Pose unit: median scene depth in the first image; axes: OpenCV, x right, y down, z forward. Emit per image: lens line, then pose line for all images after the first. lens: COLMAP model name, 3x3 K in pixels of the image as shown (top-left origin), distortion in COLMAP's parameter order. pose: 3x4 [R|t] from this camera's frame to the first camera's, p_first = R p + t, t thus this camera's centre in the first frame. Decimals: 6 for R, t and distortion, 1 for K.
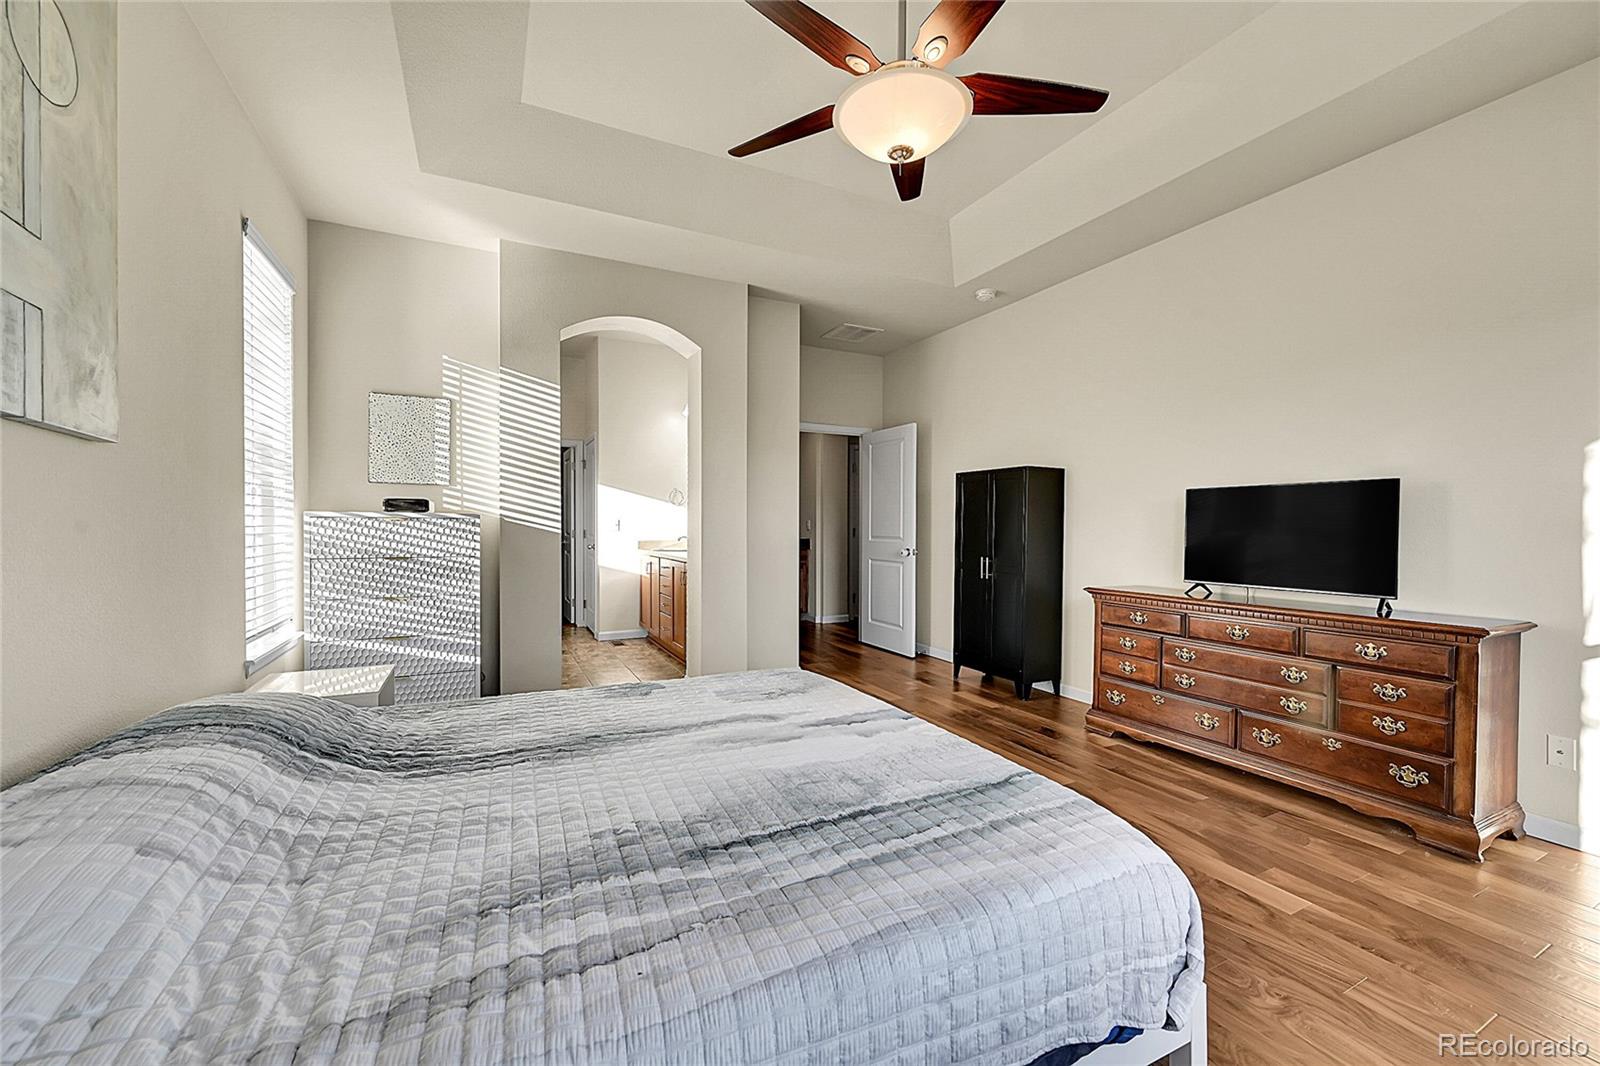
lens RADIAL K [[630.4, 0, 799.6], [0, 630.4, 528.6], [0, 0, 1]] dist [-0.000610, 0.000447]
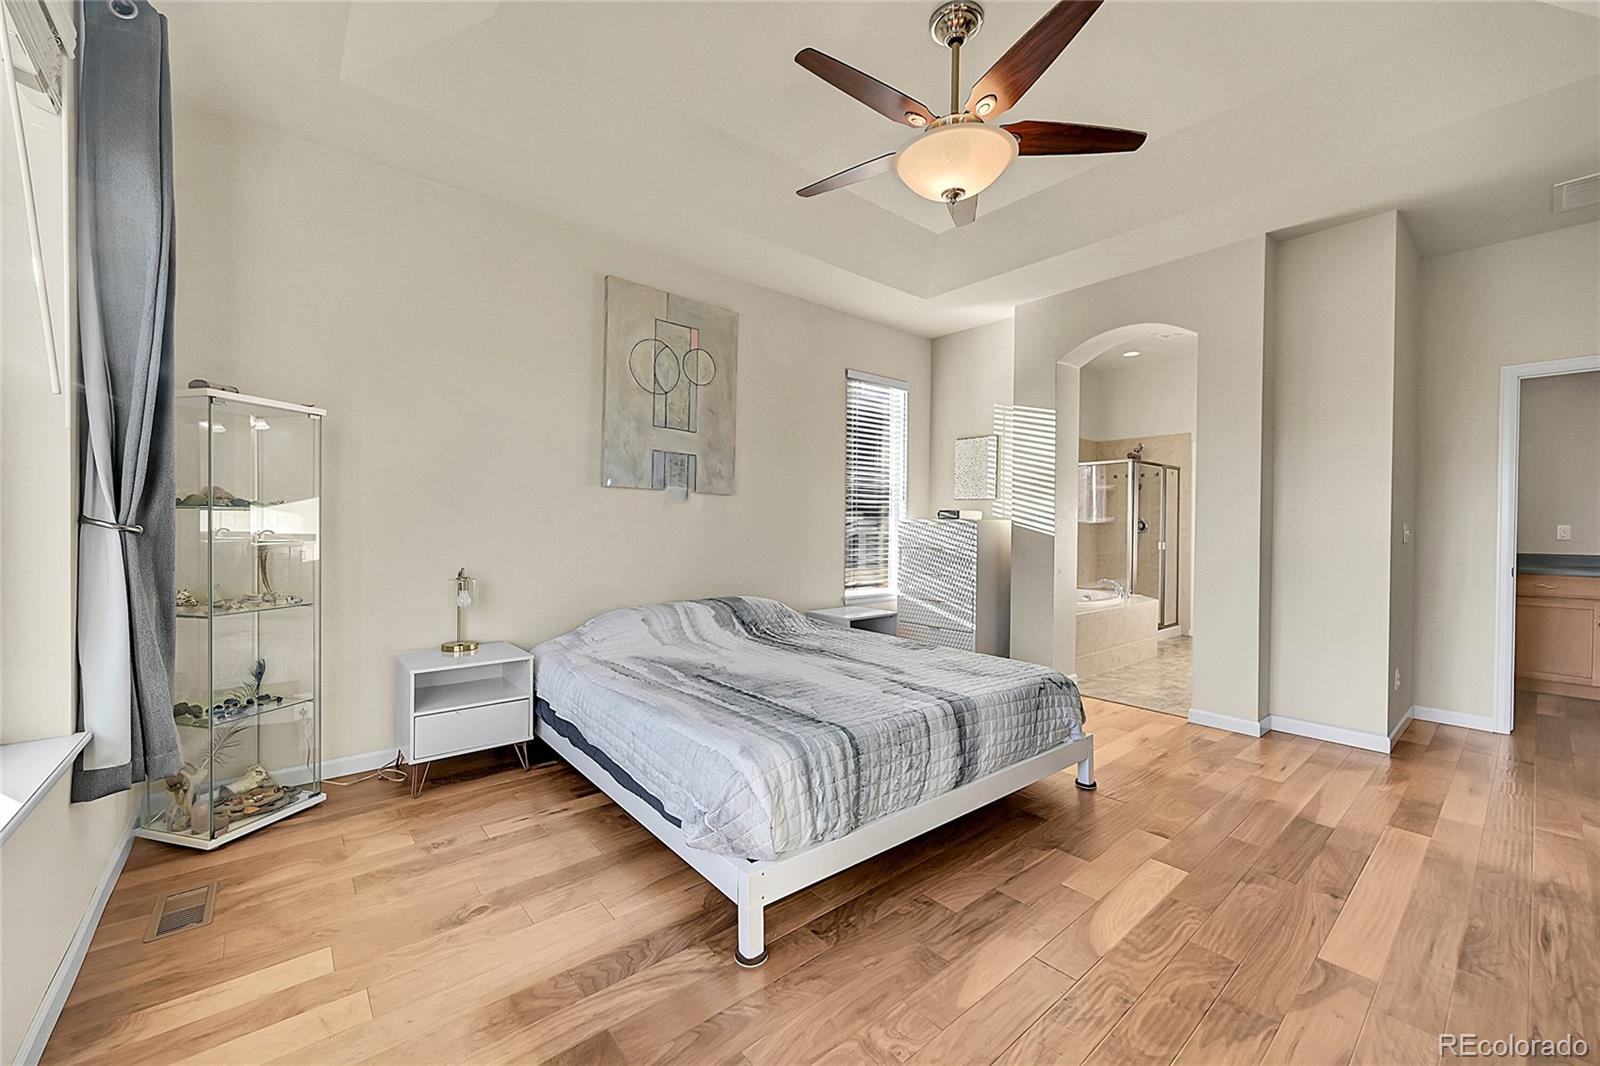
lens RADIAL K [[630.4, 0, 793.2], [0, 630.4, 529.9], [0, 0, 1]] dist [-0.000610, 0.000447]
pose [[0.227354, 0.006252, -0.973792, 0.809941], [-0.014273, 0.999893, 0.003087, -0.000450], [0.973708, 0.013197, 0.227419, 0.327439]]
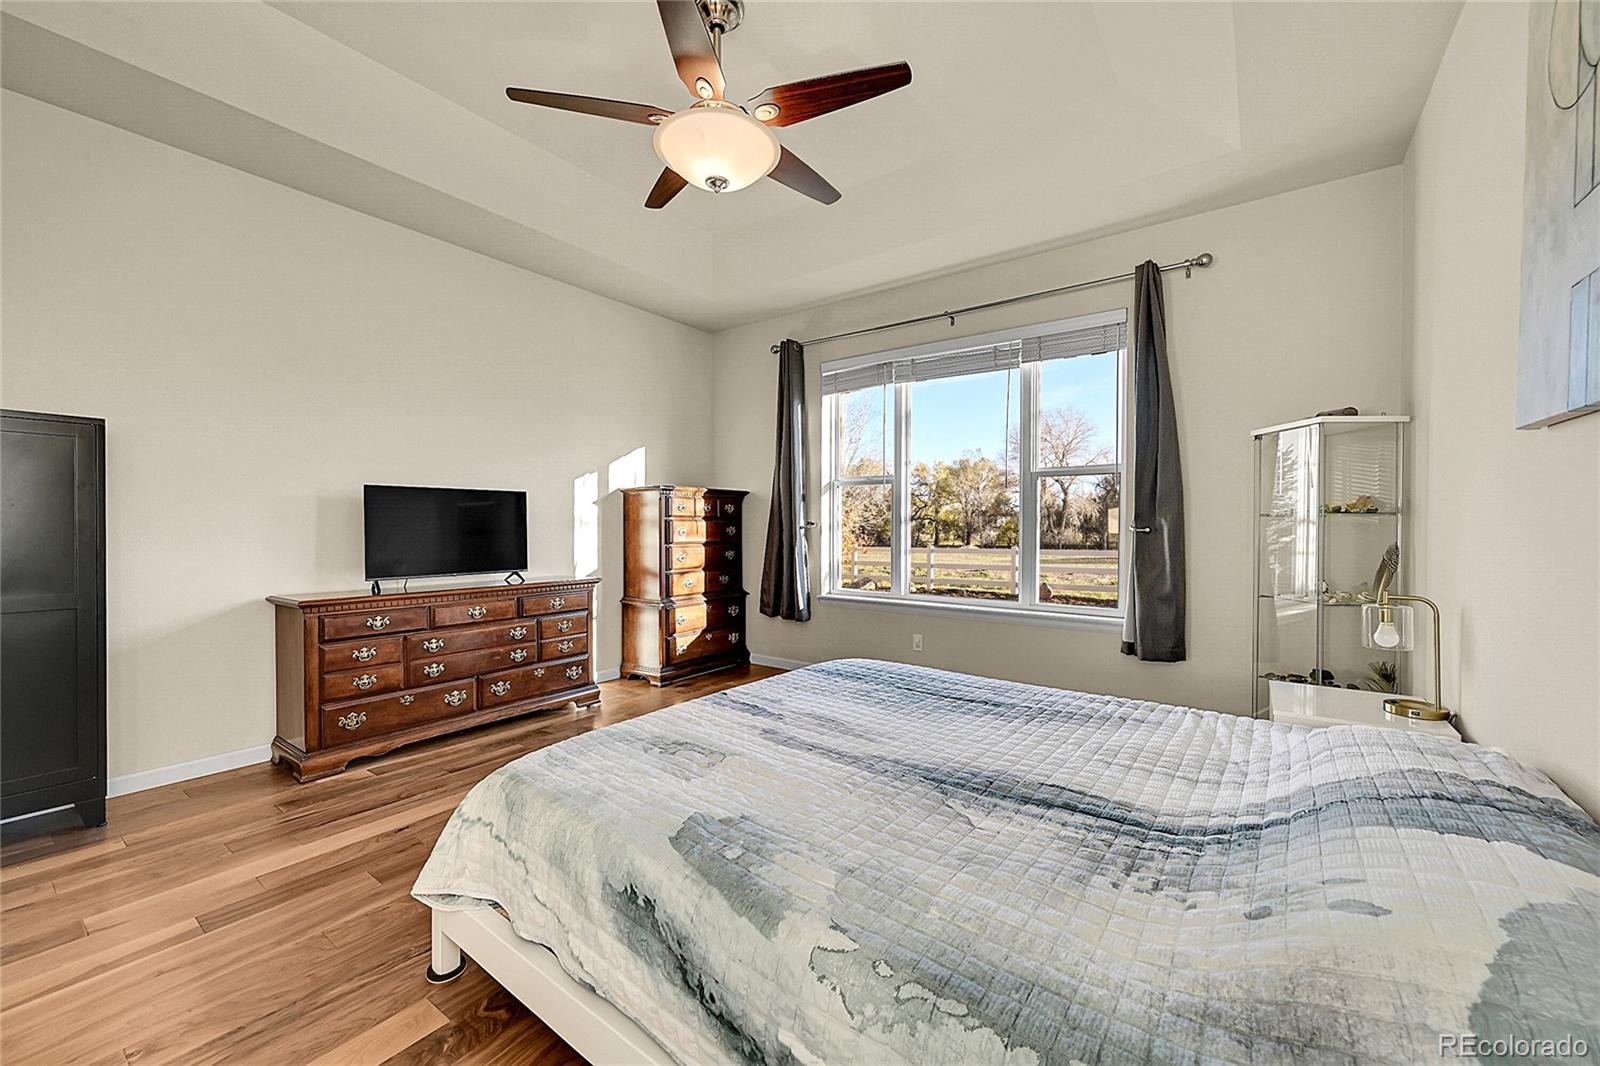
lens RADIAL K [[630.4, 0, 798.7], [0, 630.4, 532.1], [0, 0, 1]] dist [-0.000610, 0.000447]
pose [[-0.450240, -0.015567, 0.892772, -0.608216], [0.000703, 0.999842, 0.017788, -0.007683], [-0.892907, 0.008636, -0.450158, 0.937686]]
